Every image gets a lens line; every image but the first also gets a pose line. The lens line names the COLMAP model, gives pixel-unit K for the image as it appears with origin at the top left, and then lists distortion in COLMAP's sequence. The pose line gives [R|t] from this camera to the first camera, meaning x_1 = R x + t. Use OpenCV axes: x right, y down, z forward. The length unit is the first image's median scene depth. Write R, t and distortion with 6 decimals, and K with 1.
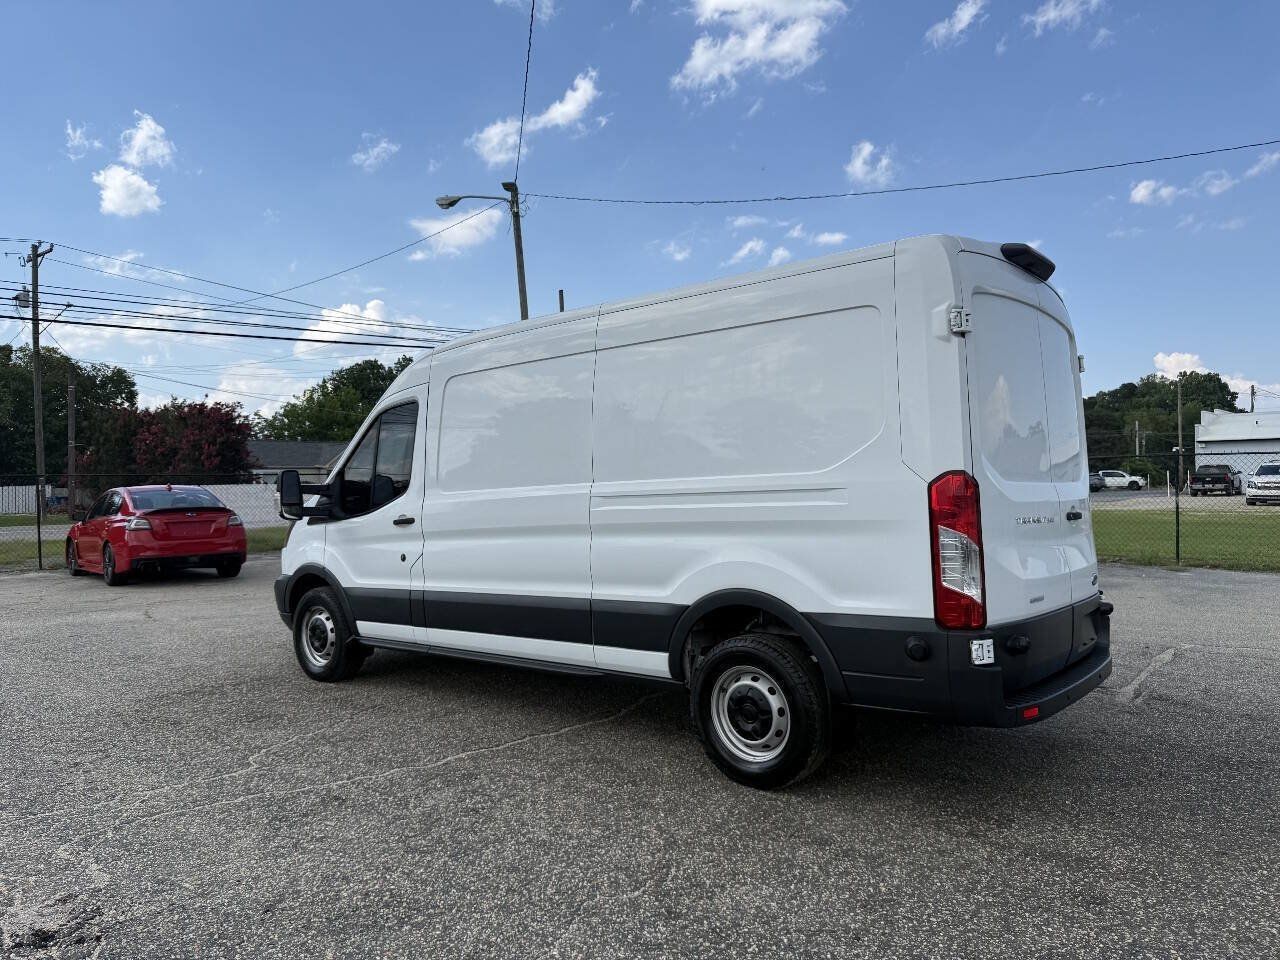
lens RADIAL K [[914.1, 0, 628.9], [0, 914.1, 501.3], [0, 0, 1]] dist [0.004741, -0.011883]
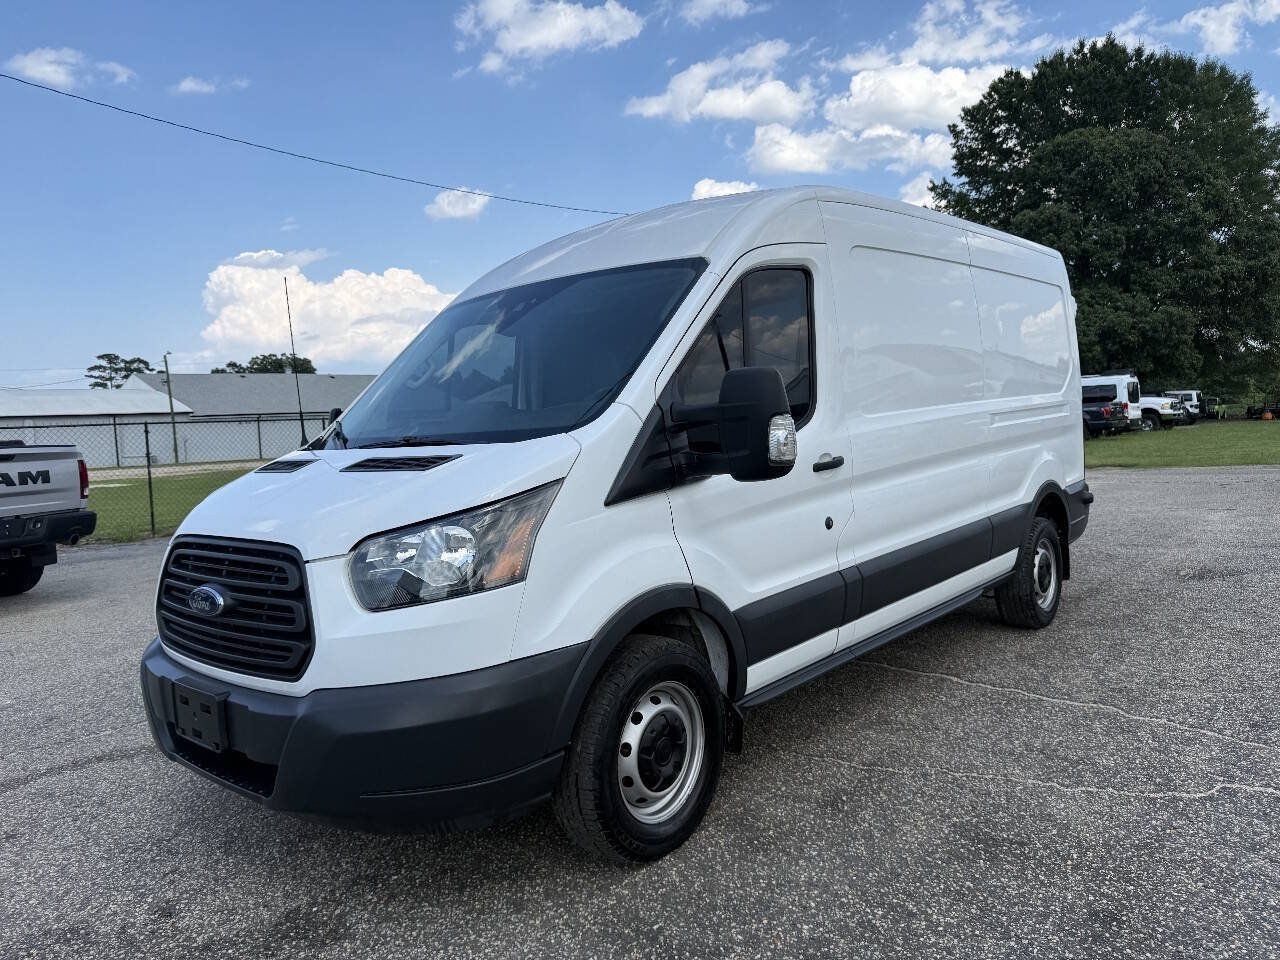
lens RADIAL K [[914.1, 0, 638.0], [0, 914.1, 485.4], [0, 0, 1]] dist [0.004741, -0.011883]
pose [[0.008098, -0.052413, 0.998593, -0.810863], [0.063524, 0.996635, 0.051795, -0.003768], [-0.997947, 0.063015, 0.011400, 1.048311]]
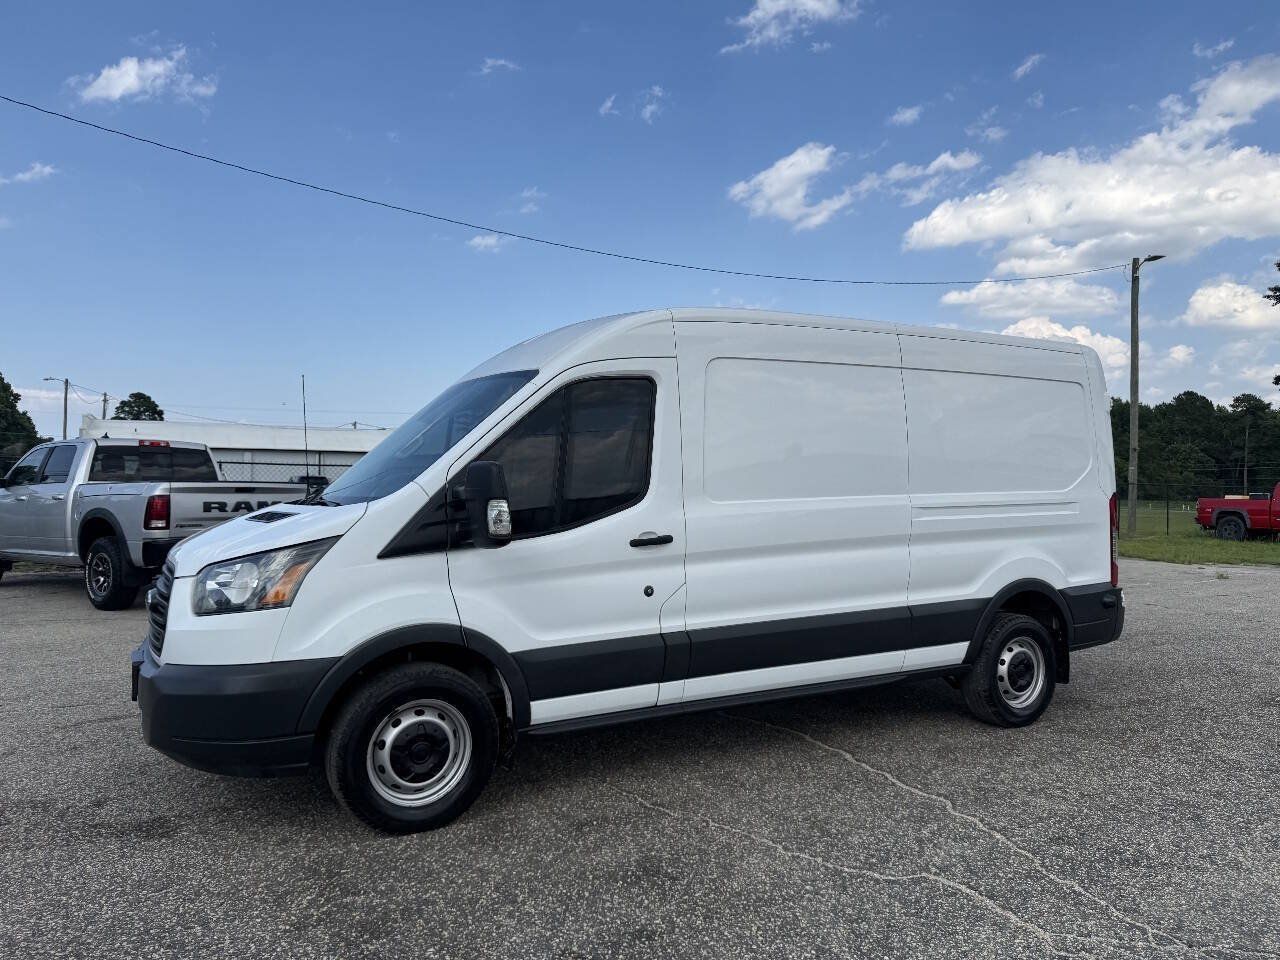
lens RADIAL K [[914.1, 0, 646.7], [0, 914.1, 470.4], [0, 0, 1]] dist [0.004741, -0.011883]
pose [[0.336625, 0.035480, 0.940970, -0.877705], [-0.001390, 0.999308, -0.037183, -0.007212], [-0.941638, 0.011209, 0.336442, 0.705838]]
